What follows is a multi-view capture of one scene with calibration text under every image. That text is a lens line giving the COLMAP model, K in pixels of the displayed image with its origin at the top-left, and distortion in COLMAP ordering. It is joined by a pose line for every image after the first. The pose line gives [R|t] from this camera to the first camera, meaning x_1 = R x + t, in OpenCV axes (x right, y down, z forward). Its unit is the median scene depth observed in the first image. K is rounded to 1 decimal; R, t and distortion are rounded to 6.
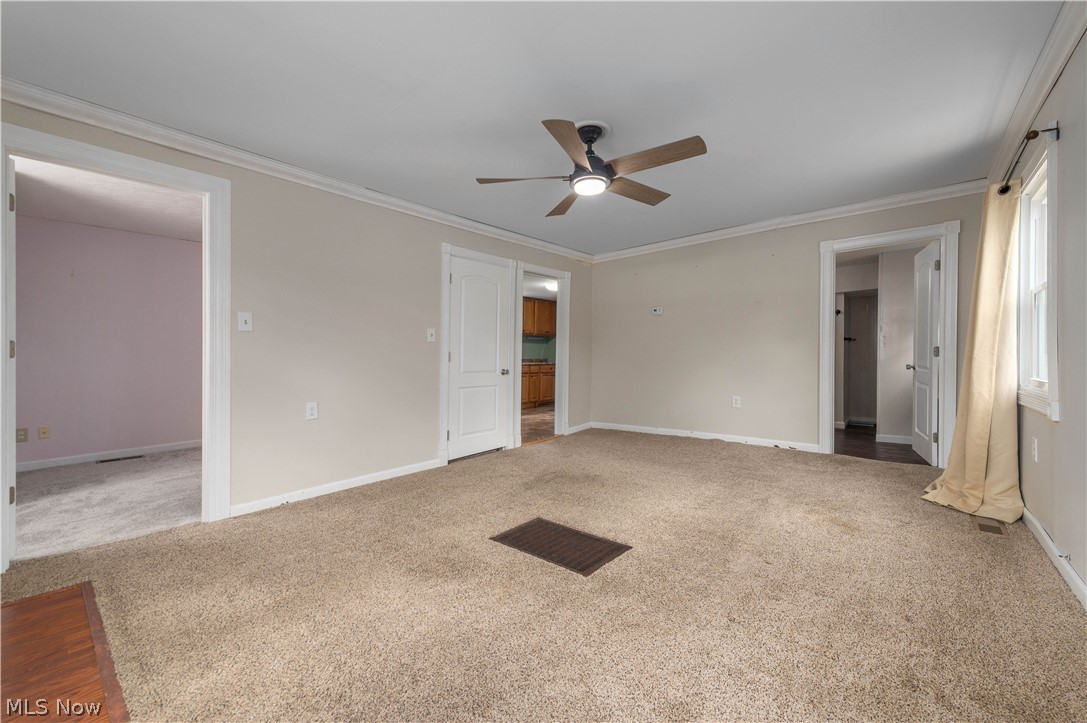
lens RADIAL K [[431.9, 0, 554.6], [0, 431.9, 362.0], [0, 0, 1]] dist [0.014631, -0.000036]
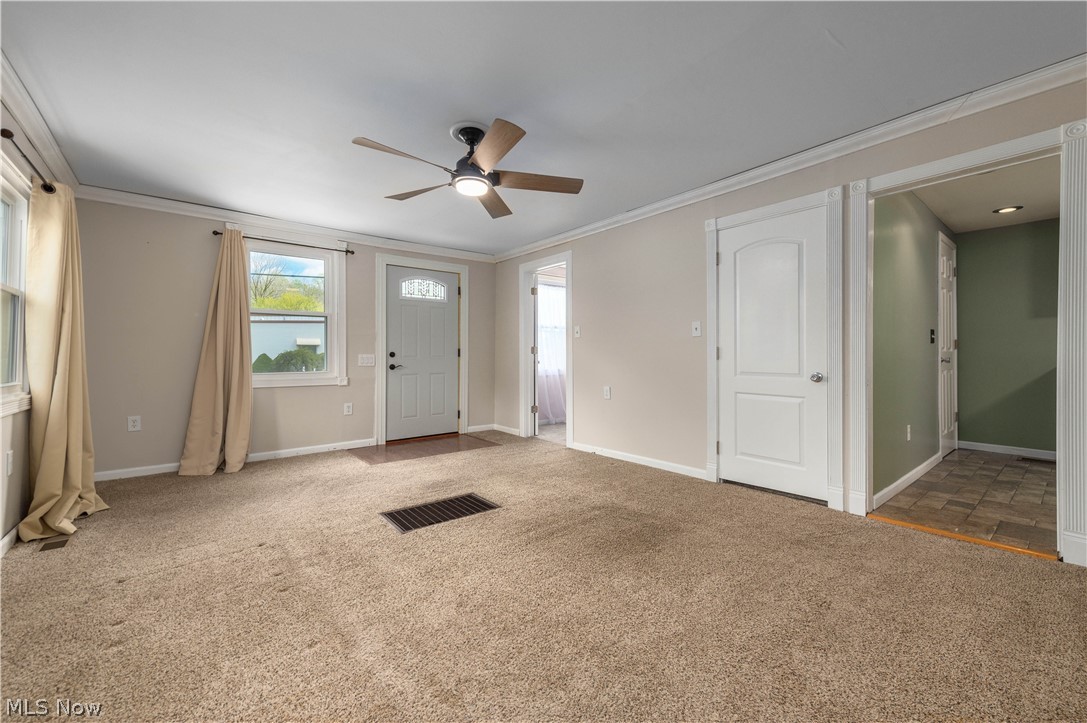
lens RADIAL K [[431.9, 0, 571.8], [0, 431.9, 348.7], [0, 0, 1]] dist [0.014631, -0.000036]
pose [[-0.159466, -0.004635, -0.987193, 0.654310], [-0.004954, 0.999980, -0.003895, -0.016554], [0.987191, 0.004270, -0.159486, 0.897592]]
